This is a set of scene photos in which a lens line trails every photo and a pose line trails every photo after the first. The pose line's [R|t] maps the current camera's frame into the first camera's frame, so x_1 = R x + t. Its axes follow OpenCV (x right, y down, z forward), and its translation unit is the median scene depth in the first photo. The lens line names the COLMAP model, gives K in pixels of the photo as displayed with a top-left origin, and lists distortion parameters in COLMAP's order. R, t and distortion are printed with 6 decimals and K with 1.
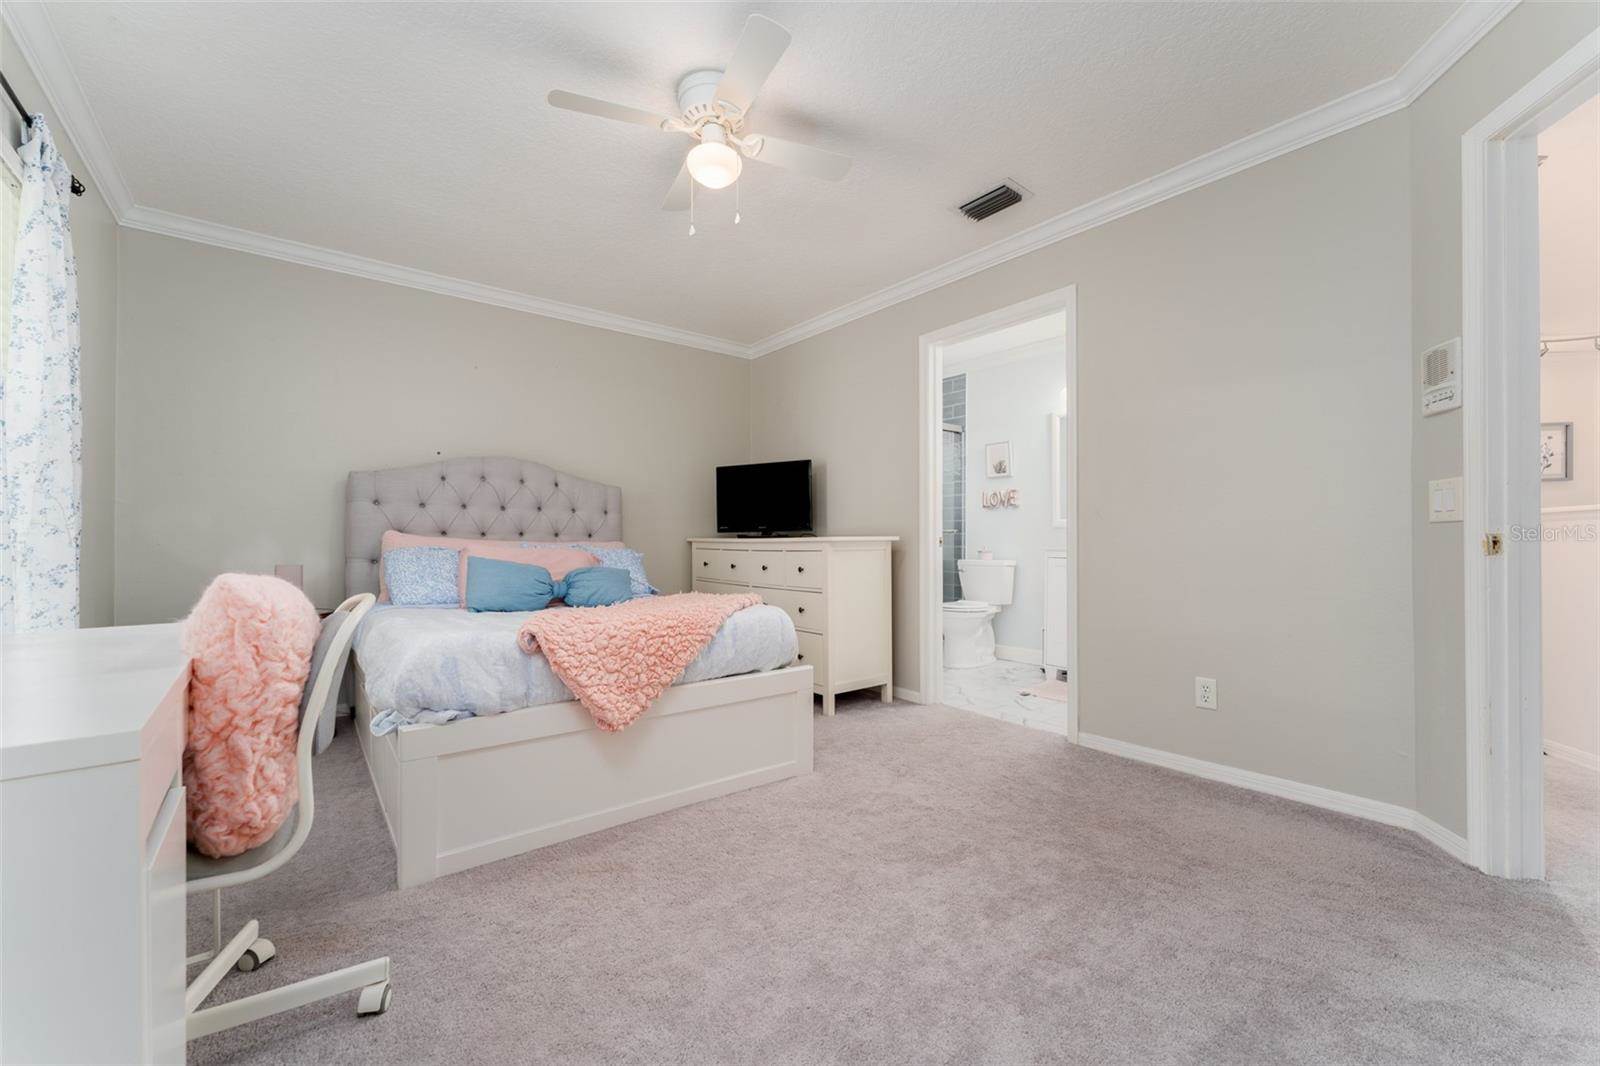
lens RADIAL K [[652.7, 0, 794.4], [0, 652.7, 537.0], [0, 0, 1]] dist [0.002210, -0.000689]
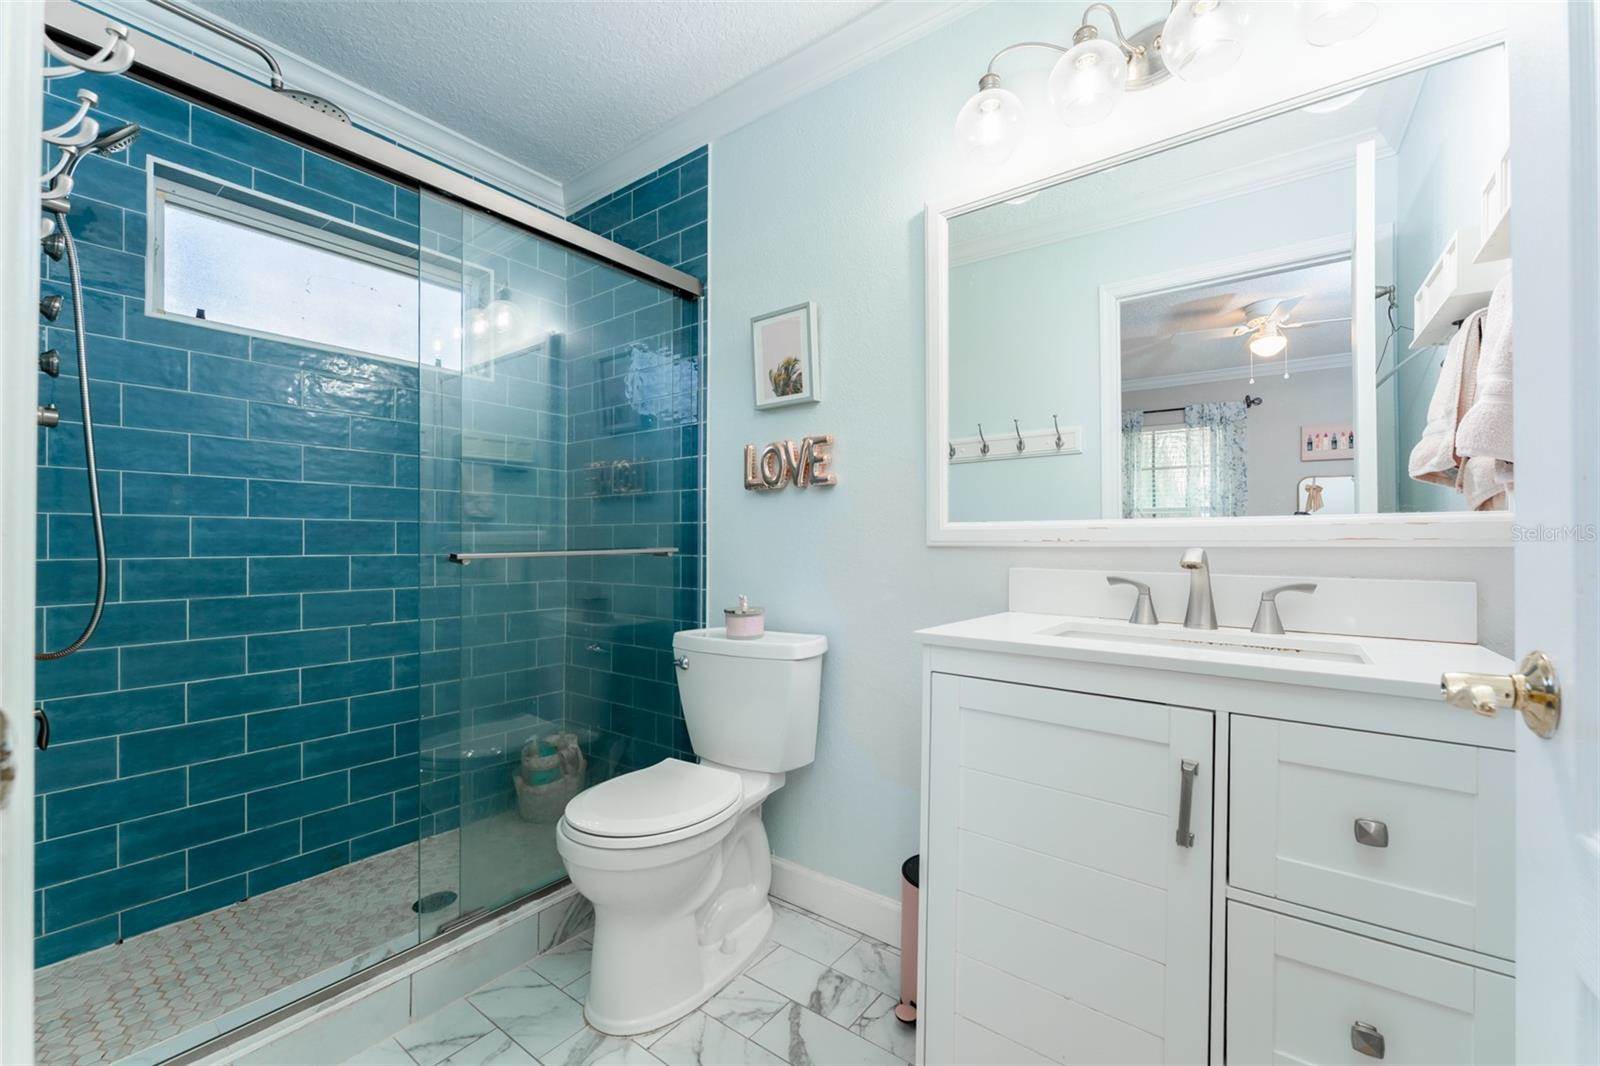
lens RADIAL K [[652.7, 0, 800.1], [0, 652.7, 535.7], [0, 0, 1]] dist [0.002210, -0.000689]
pose [[0.964821, 0.003349, 0.262887, 0.226417], [-0.003784, 0.999992, 0.001149, -0.019216], [-0.262881, -0.002103, 0.964826, 0.645683]]
